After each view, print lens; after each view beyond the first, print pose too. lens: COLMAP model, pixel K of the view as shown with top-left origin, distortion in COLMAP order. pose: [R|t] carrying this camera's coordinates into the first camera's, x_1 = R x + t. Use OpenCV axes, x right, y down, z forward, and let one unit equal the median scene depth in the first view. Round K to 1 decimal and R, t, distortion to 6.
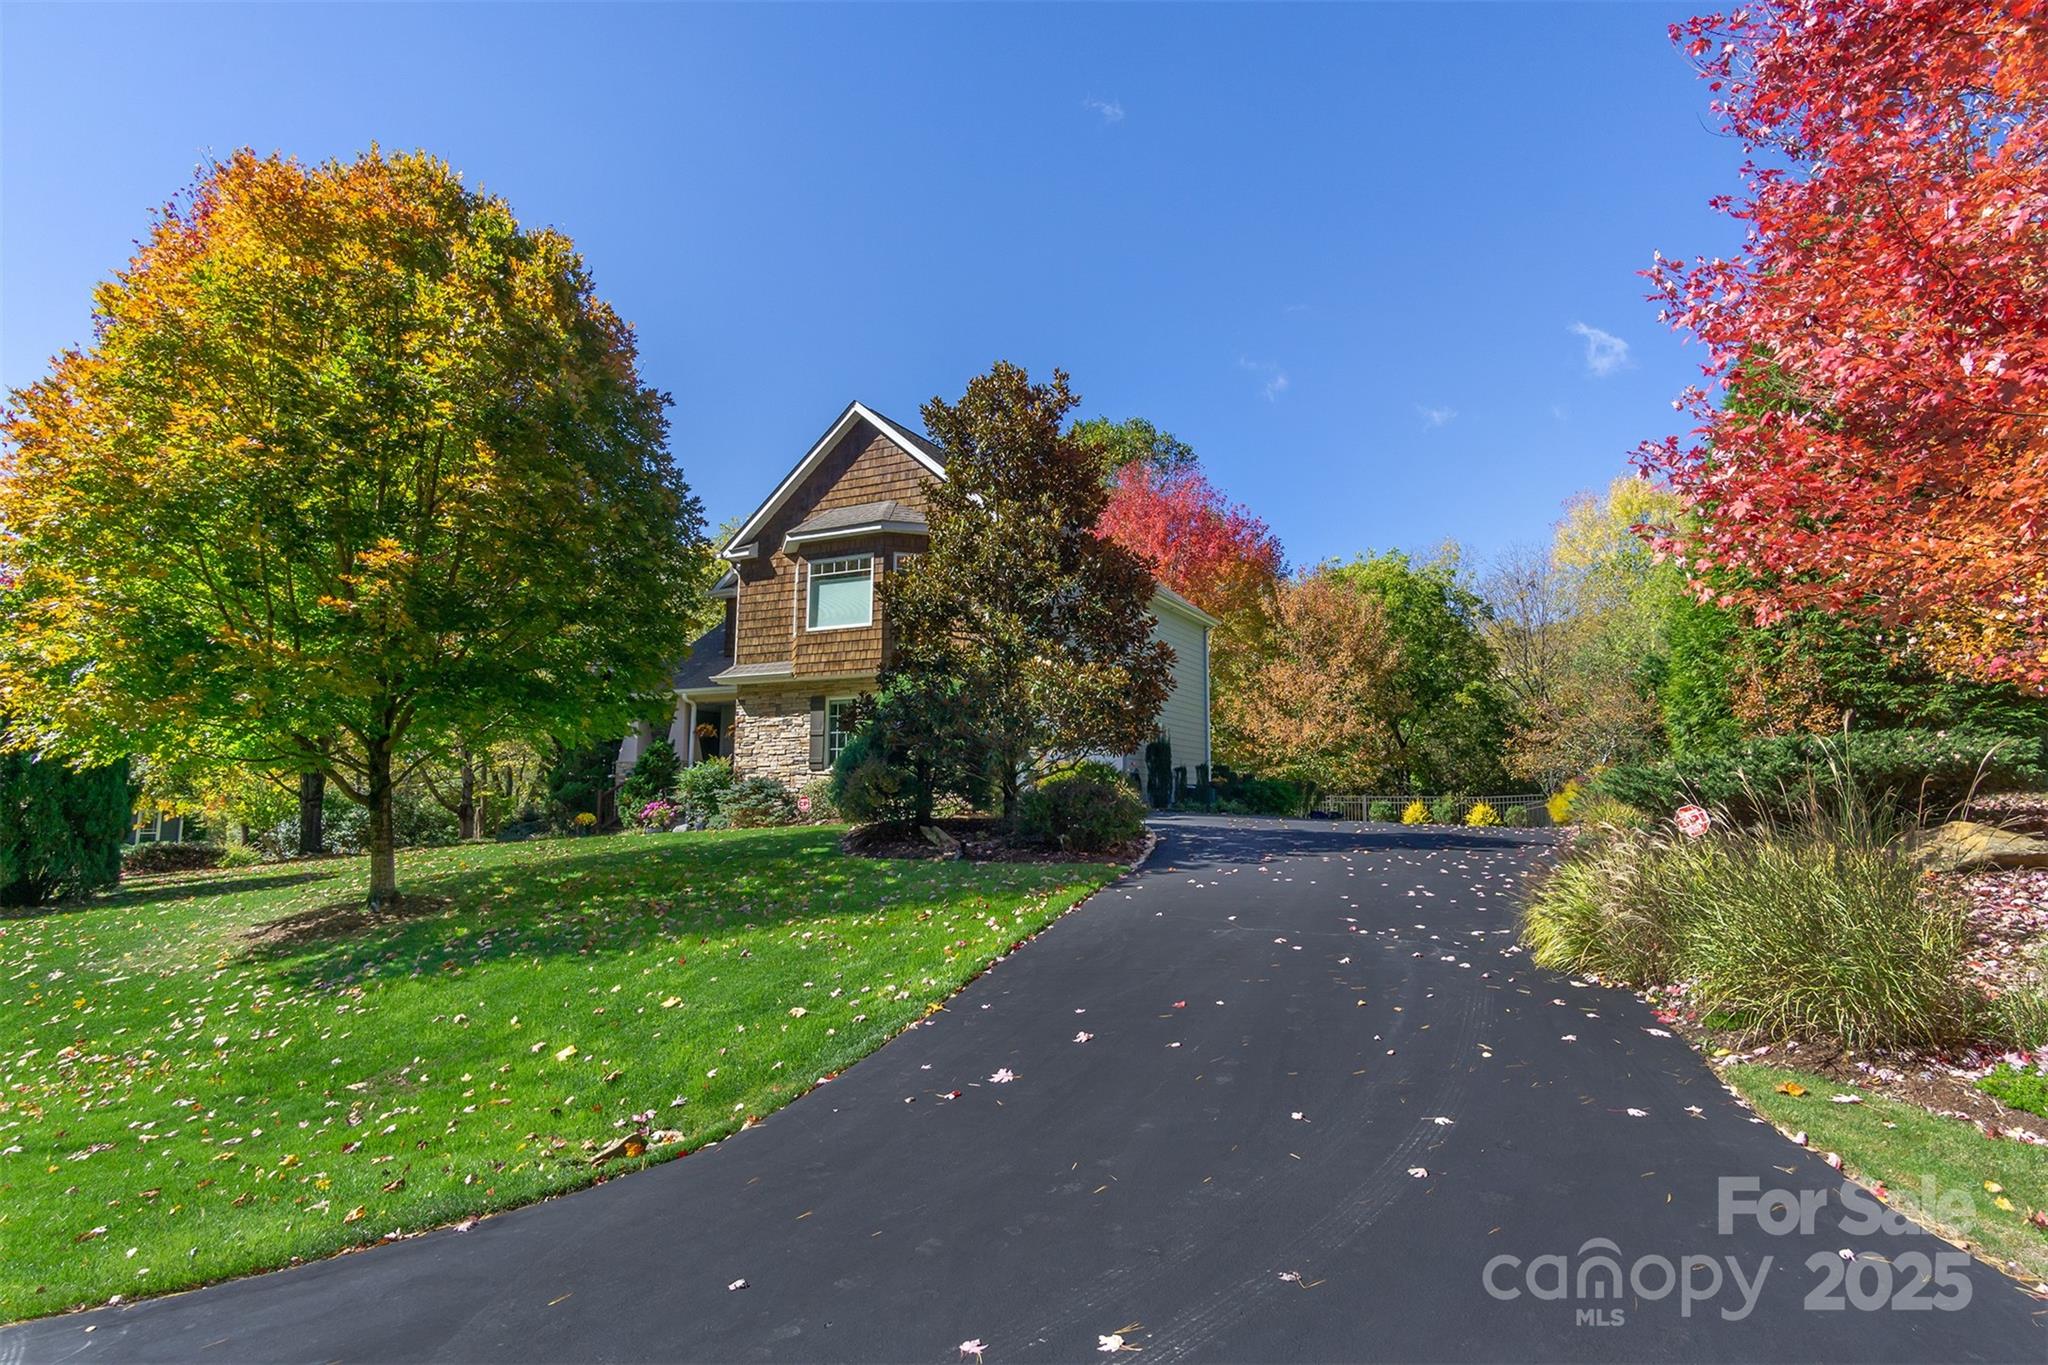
lens RADIAL K [[1049.5, 0, 1024.0], [0, 1049.5, 682.5], [0, 0, 1]] dist [-0.018492, 0.000211]
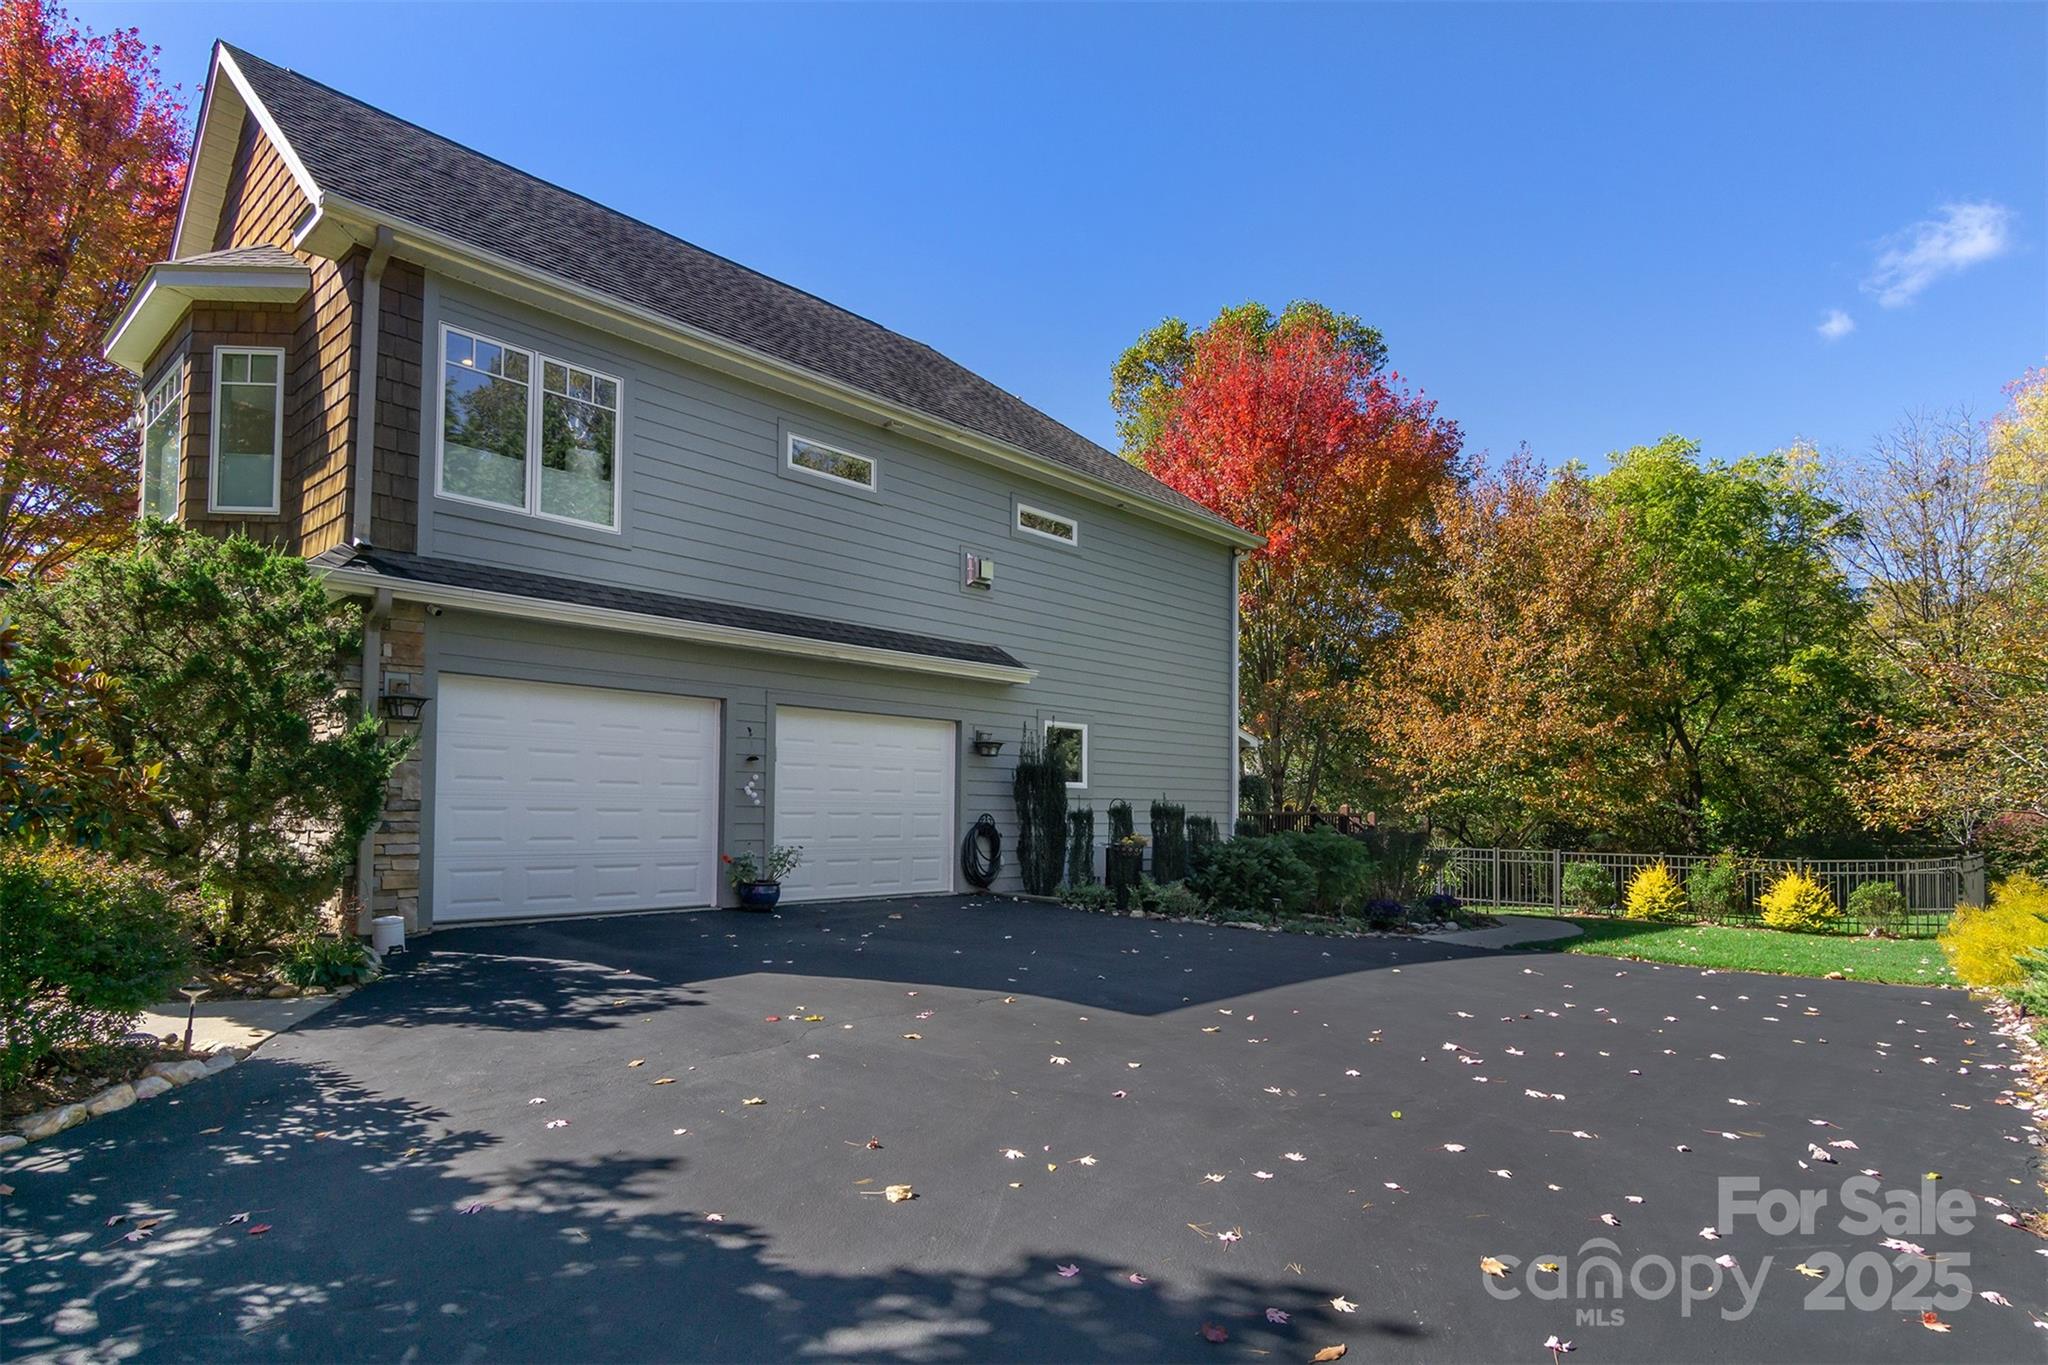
lens RADIAL K [[1092.8, 0, 1022.2], [0, 1092.8, 771.9], [0, 0, 1]] dist [0.004546, 0.002028]
pose [[0.969057, -0.007102, -0.246733, 0.200322], [0.025552, 0.997102, 0.071655, 0.019109], [0.245509, -0.075742, 0.966431, 0.389965]]
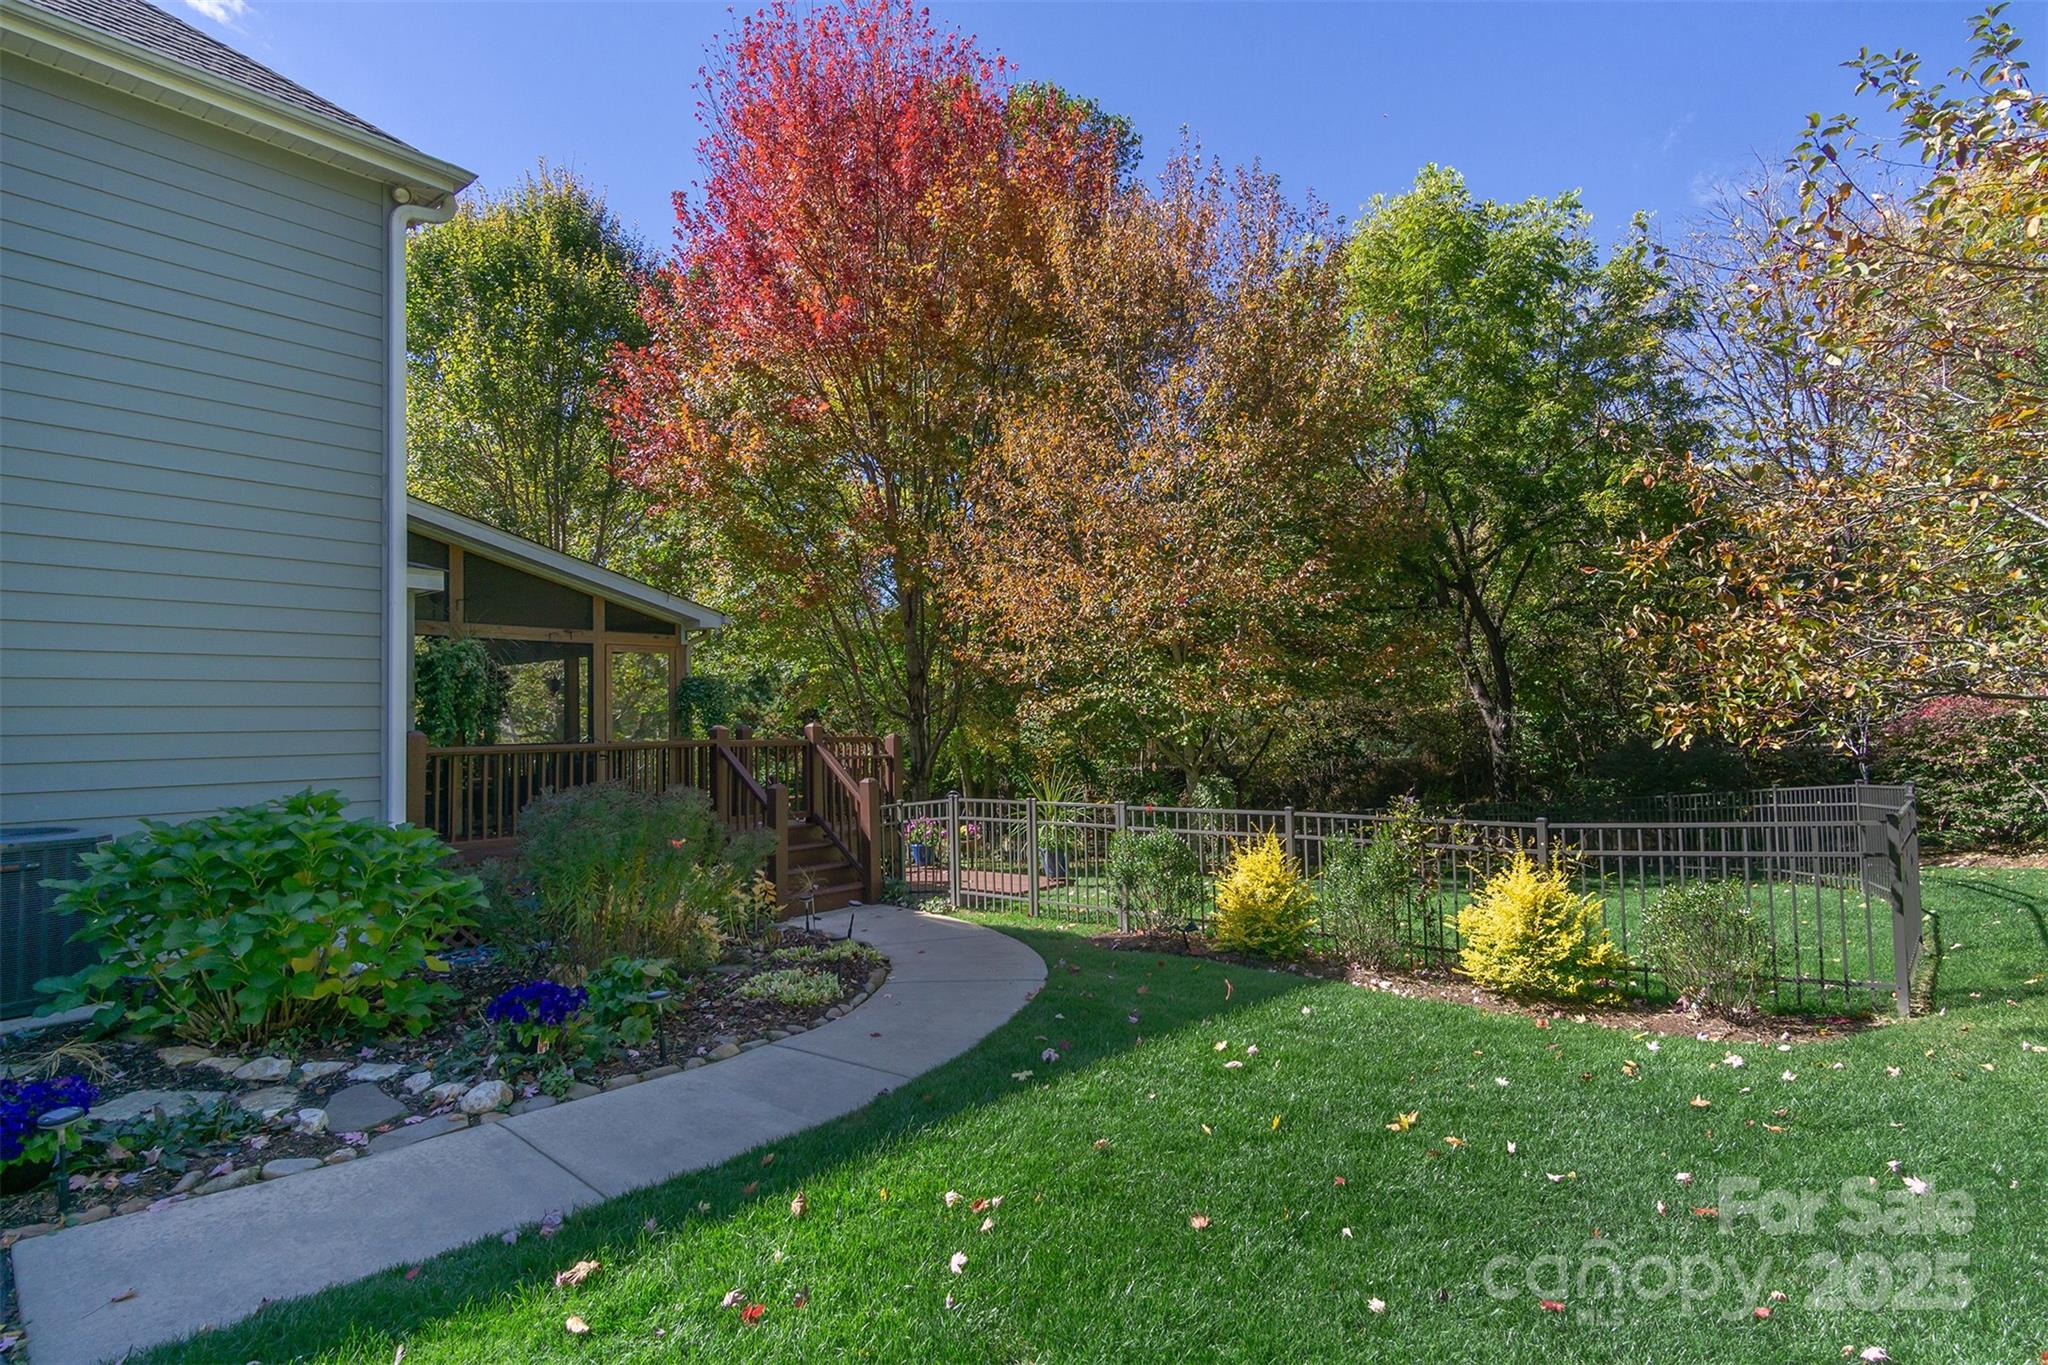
lens RADIAL K [[1067.4, 0, 1025.2], [0, 1067.4, 732.7], [0, 0, 1]] dist [0.001393, 0.000458]
pose [[0.984154, -0.037216, -0.173366, 0.357820], [0.057053, 0.992195, 0.110881, 0.056938], [0.167886, -0.119015, 0.978596, 0.736352]]
